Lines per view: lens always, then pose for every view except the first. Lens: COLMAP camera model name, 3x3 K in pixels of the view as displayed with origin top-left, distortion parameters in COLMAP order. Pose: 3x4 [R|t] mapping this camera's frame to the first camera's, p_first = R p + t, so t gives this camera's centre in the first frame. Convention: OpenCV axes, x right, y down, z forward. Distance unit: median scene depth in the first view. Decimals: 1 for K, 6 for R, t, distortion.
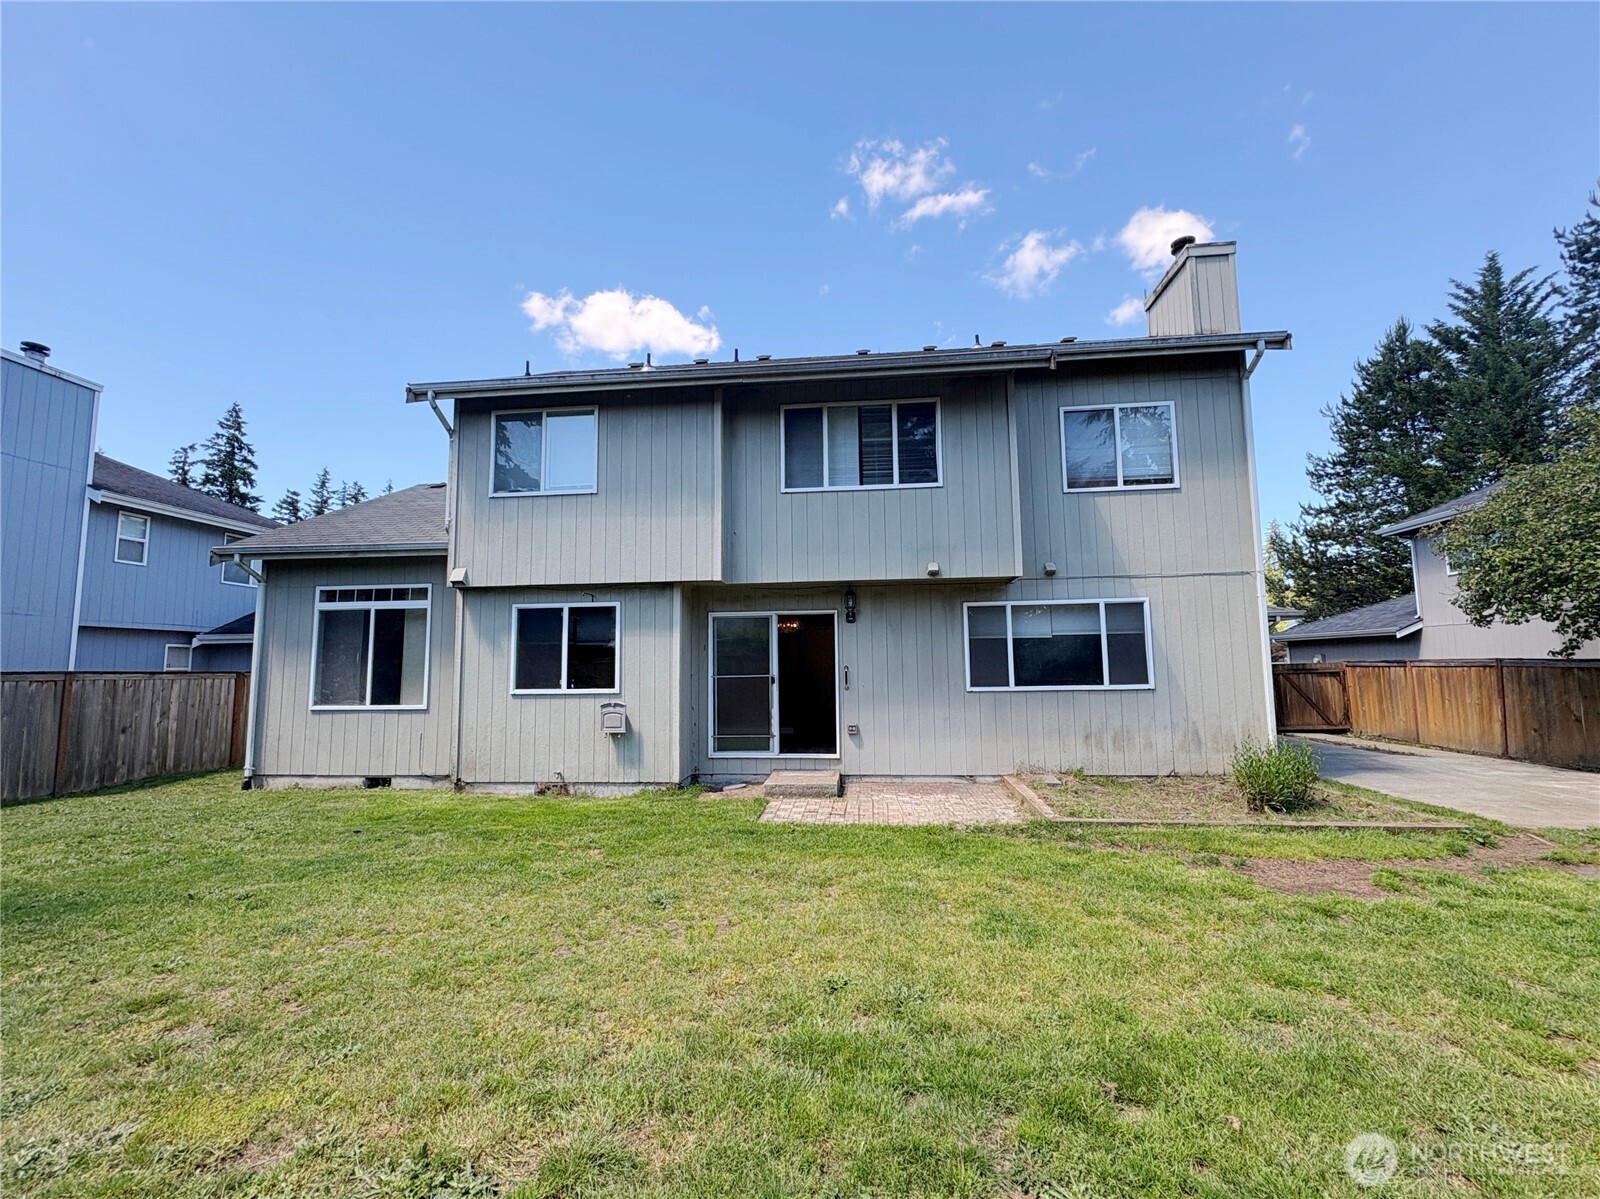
lens RADIAL K [[643.6, 0, 803.2], [0, 643.6, 601.6], [0, 0, 1]] dist [0.005703, -0.000274]
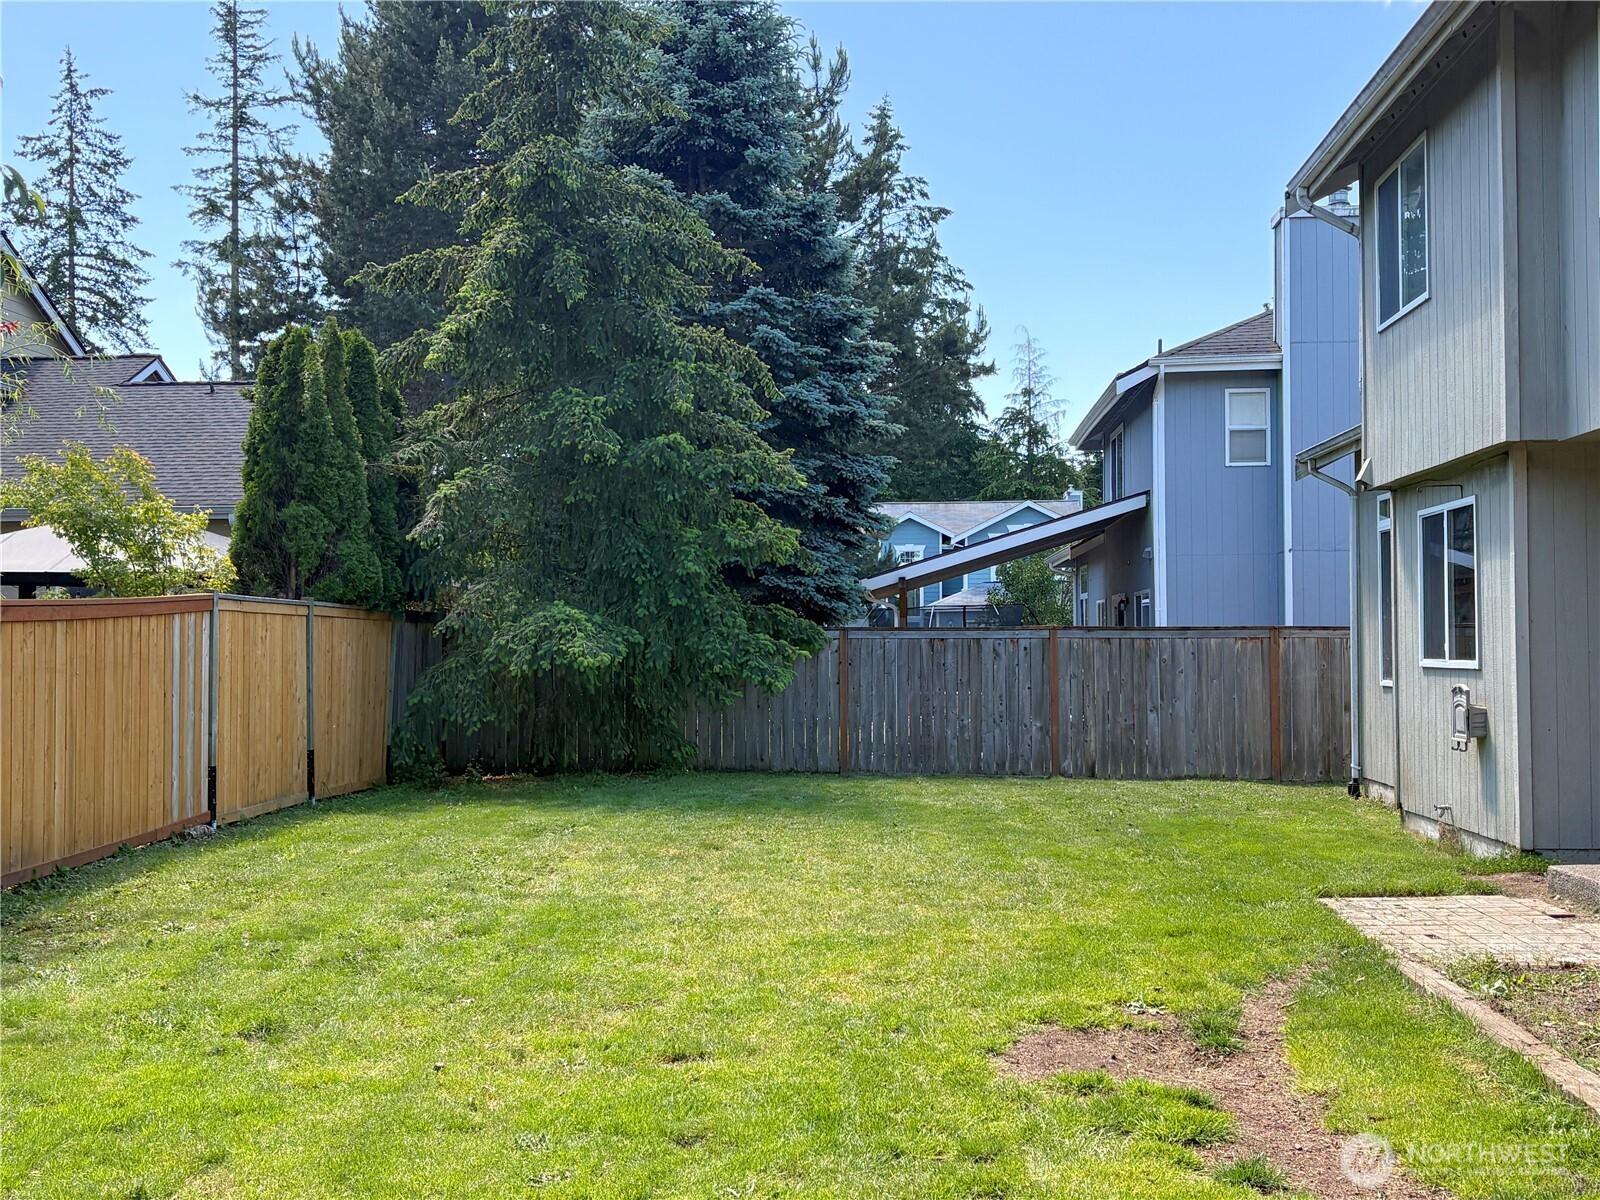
lens RADIAL K [[1784.9, 0, 800.4], [0, 1784.9, 599.4], [0, 0, 1]] dist [-0.007529, 0.000000]
pose [[0.036908, -0.015369, -0.999200, 1.044943], [0.109443, 0.993929, -0.011245, 0.037877], [0.993308, -0.108940, 0.038366, 0.361753]]
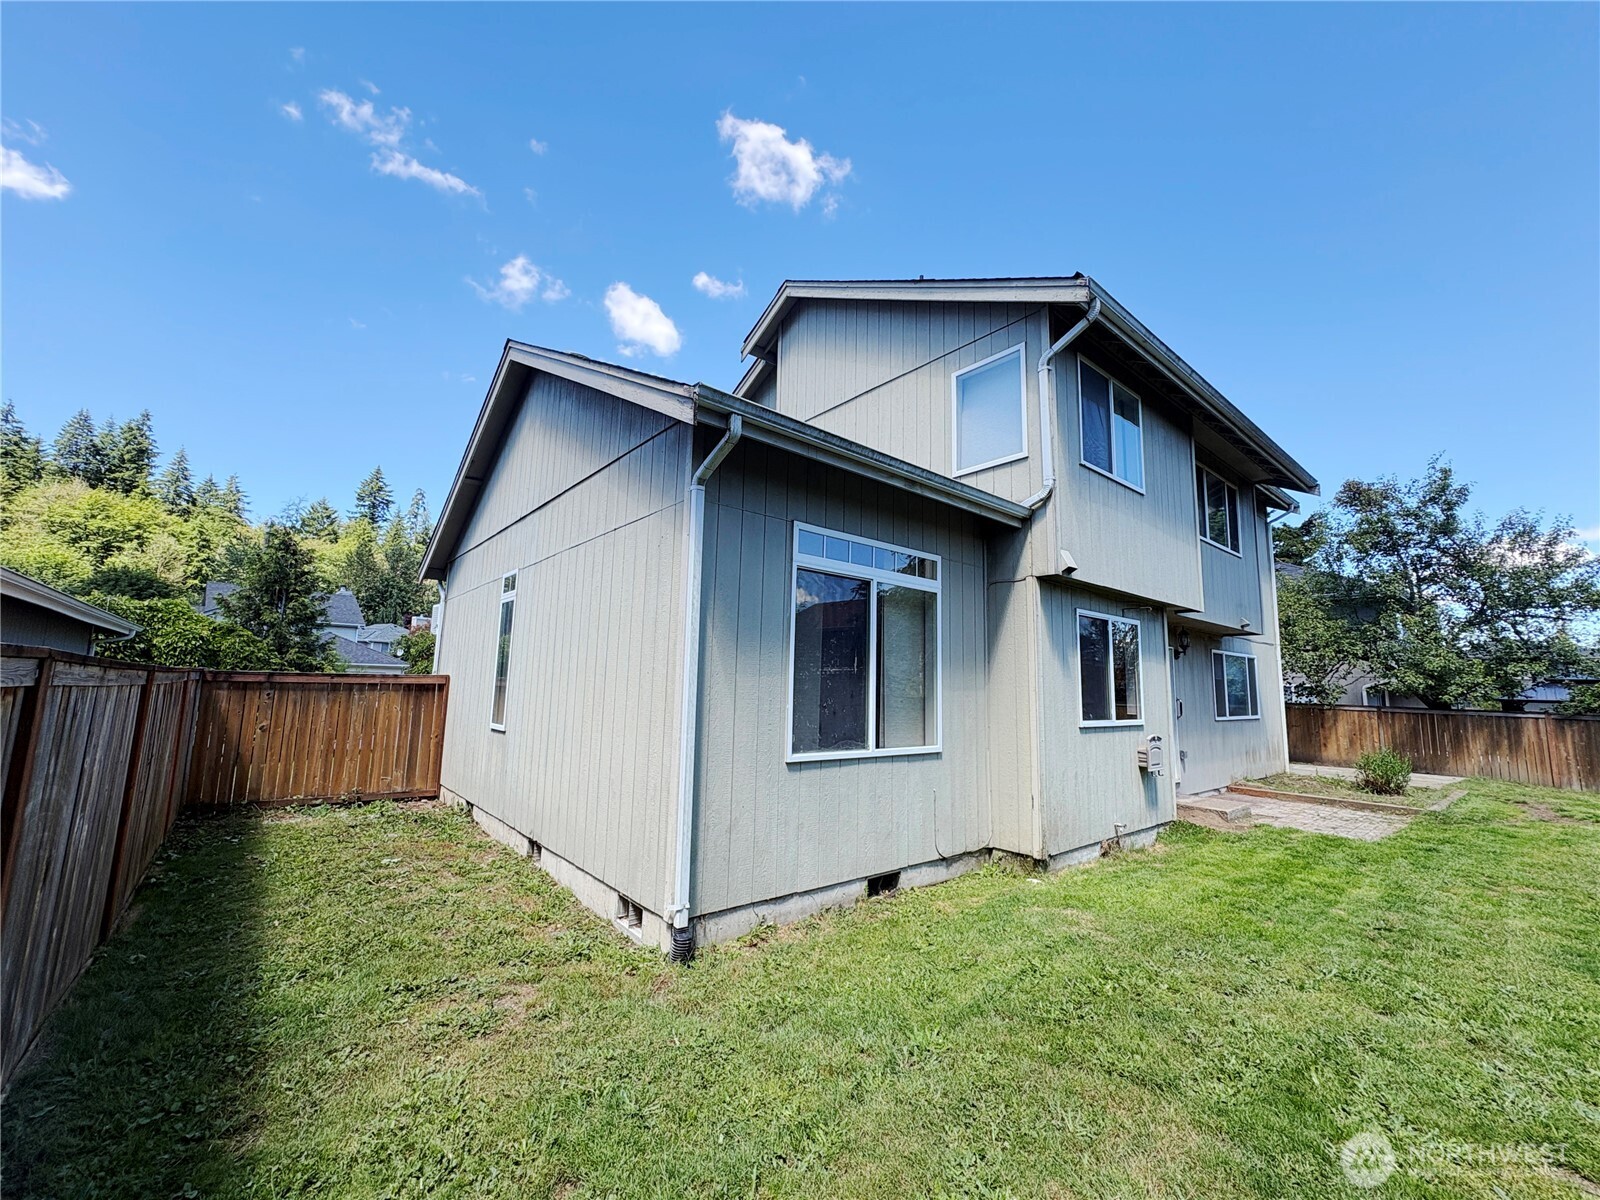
lens RADIAL K [[643.6, 0, 796.4], [0, 643.6, 603.2], [0, 0, 1]] dist [0.005703, -0.000274]
pose [[0.695851, 0.125061, 0.707214, -1.146915], [-0.103045, 0.991919, -0.074018, 0.082974], [-0.710756, -0.021369, 0.703114, 0.658147]]
